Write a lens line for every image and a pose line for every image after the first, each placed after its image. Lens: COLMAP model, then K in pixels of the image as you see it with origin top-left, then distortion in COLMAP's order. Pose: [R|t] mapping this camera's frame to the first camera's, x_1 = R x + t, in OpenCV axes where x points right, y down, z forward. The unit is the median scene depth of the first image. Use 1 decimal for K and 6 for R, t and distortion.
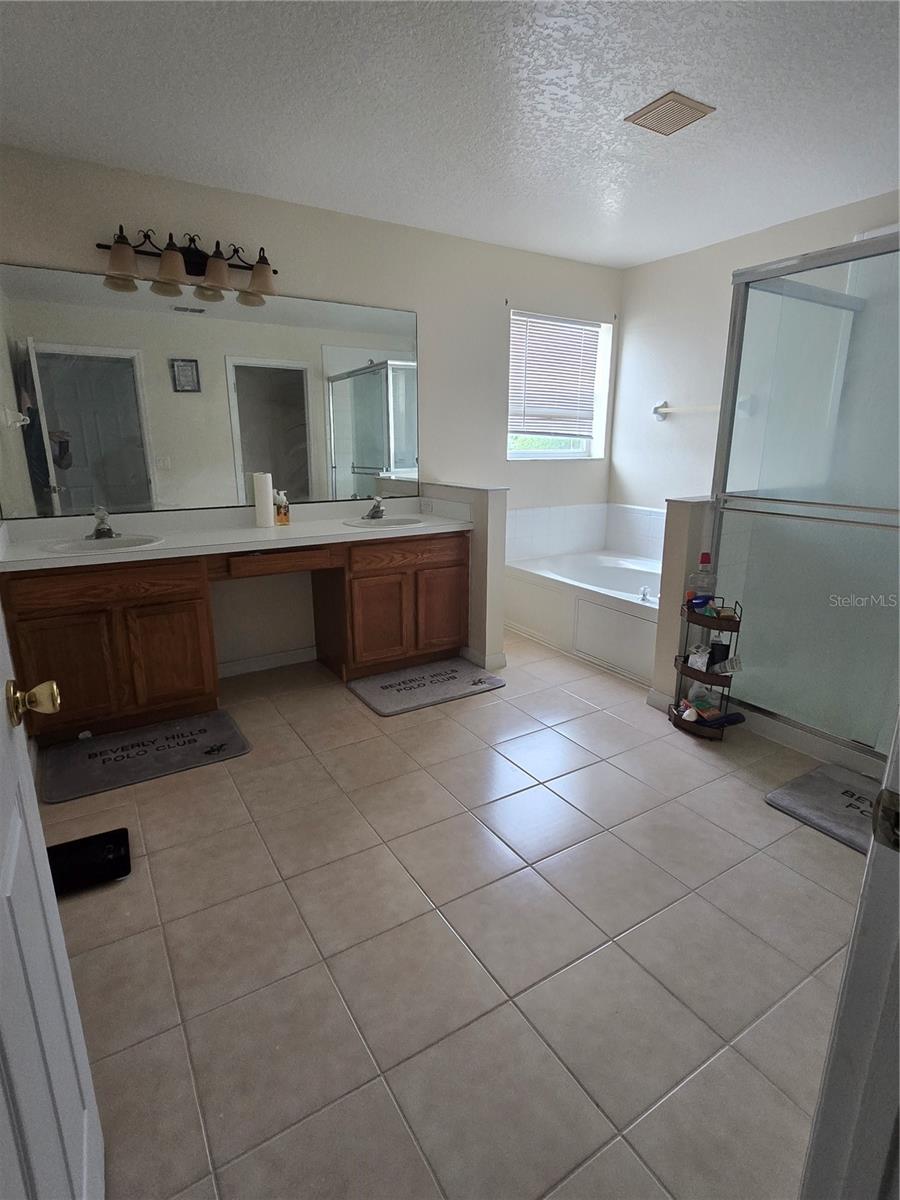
lens RADIAL K [[609.2, 0, 447.8], [0, 609.2, 596.4], [0, 0, 1]] dist [-0.002178, -0.000429]
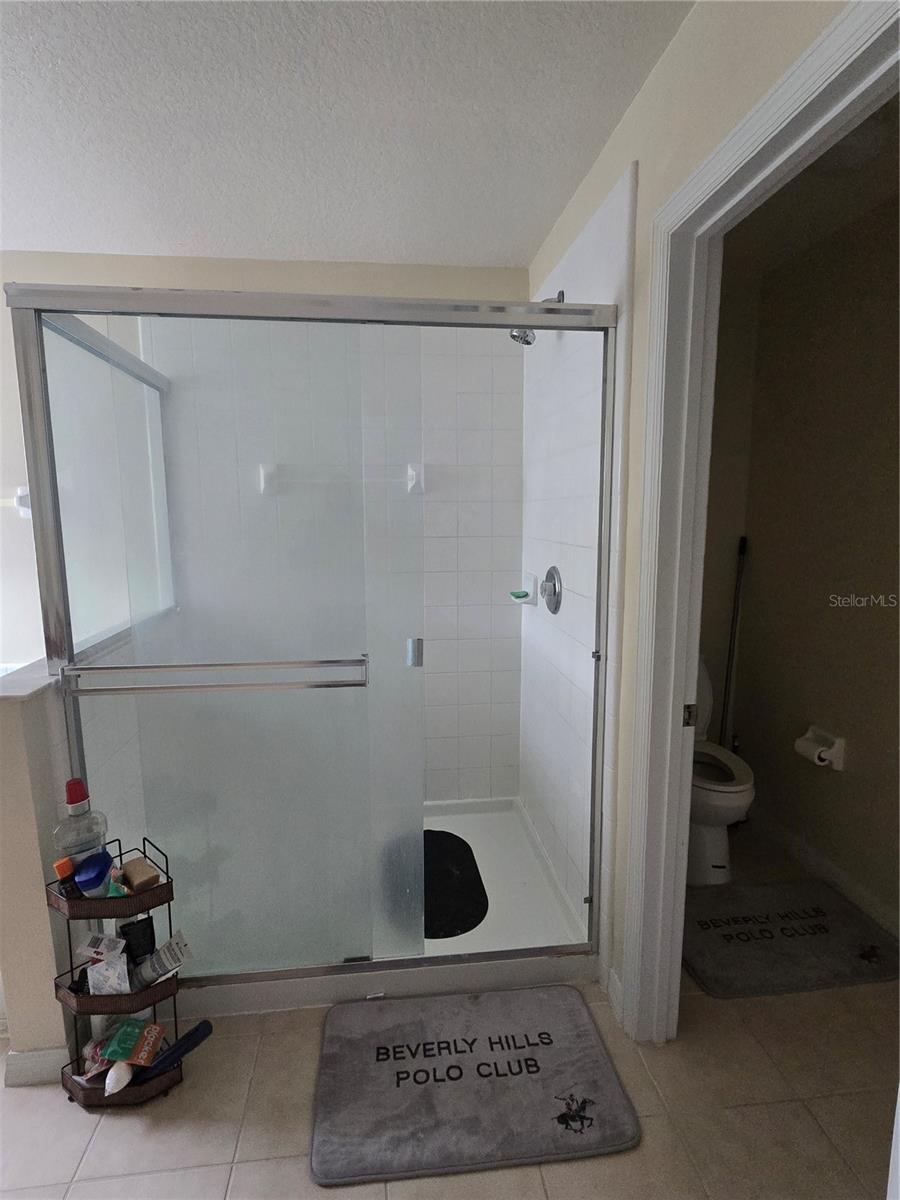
lens RADIAL K [[609.2, 0, 443.5], [0, 609.2, 599.6], [0, 0, 1]] dist [-0.002178, -0.000429]
pose [[0.448569, -0.134380, 0.883588, 0.110083], [0.231708, 0.972315, 0.030243, -0.169136], [-0.863190, 0.191168, 0.467287, 0.423480]]
